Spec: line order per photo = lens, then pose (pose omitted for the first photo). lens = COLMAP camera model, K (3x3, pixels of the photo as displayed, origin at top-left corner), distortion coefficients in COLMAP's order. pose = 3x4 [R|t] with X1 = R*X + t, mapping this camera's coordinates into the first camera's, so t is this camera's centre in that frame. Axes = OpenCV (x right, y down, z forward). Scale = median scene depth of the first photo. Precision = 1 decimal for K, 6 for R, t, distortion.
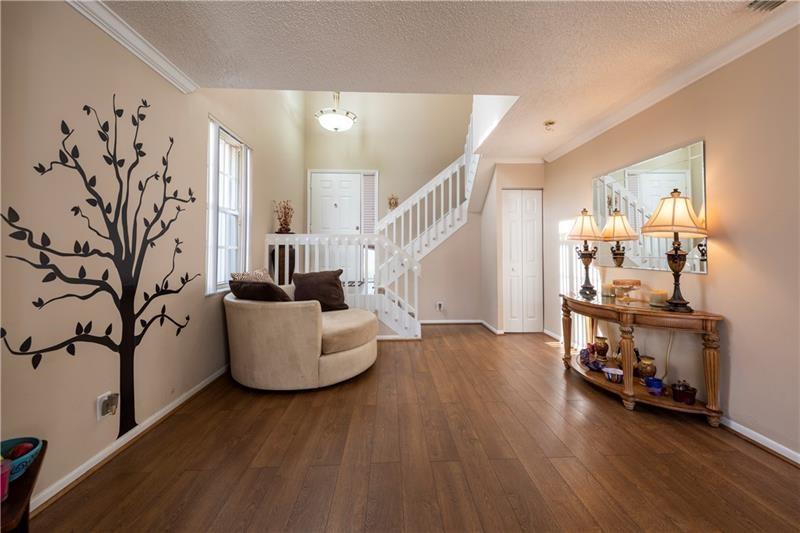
lens RADIAL K [[318.5, 0, 404.8], [0, 318.5, 245.3], [0, 0, 1]] dist [-0.000144, -0.000230]
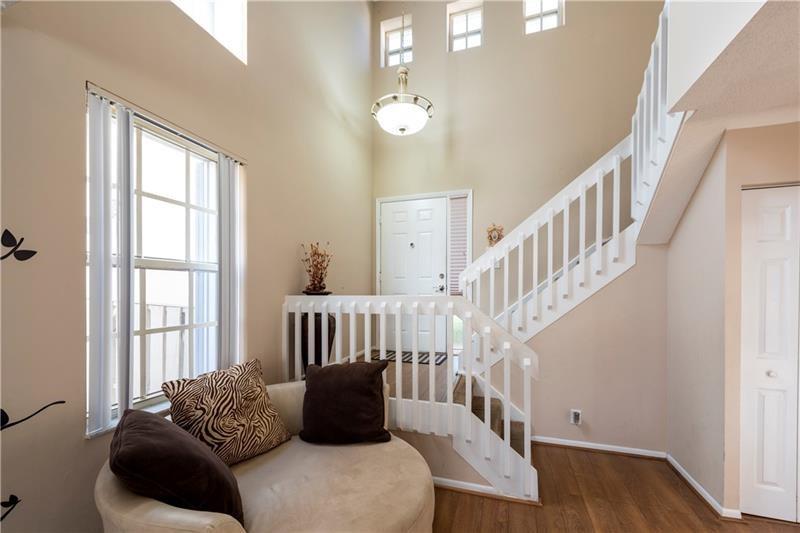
lens RADIAL K [[321.4, 0, 404.3], [0, 321.4, 295.7], [0, 0, 1]] dist [0.002911, -0.000014]
pose [[0.936280, 0.002857, -0.351243, 0.029403], [0.011113, 0.999225, 0.037751, -0.053648], [0.351079, -0.039249, 0.935523, 0.433324]]
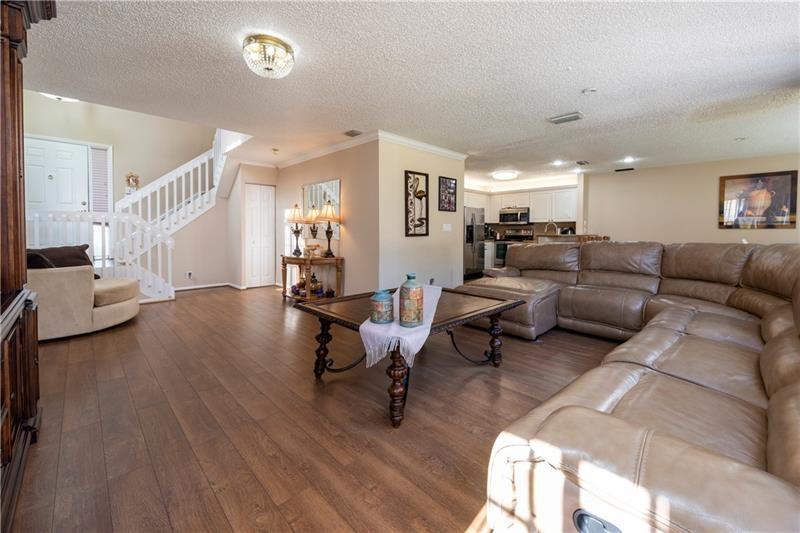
lens RADIAL K [[323.2, 0, 403.1], [0, 323.2, 237.1], [0, 0, 1]] dist [0.000275, -0.000453]
pose [[0.742658, -0.009762, 0.669599, -0.122132], [-0.018996, 0.999184, 0.035636, -0.008642], [-0.669401, -0.039185, 0.741867, -0.490667]]
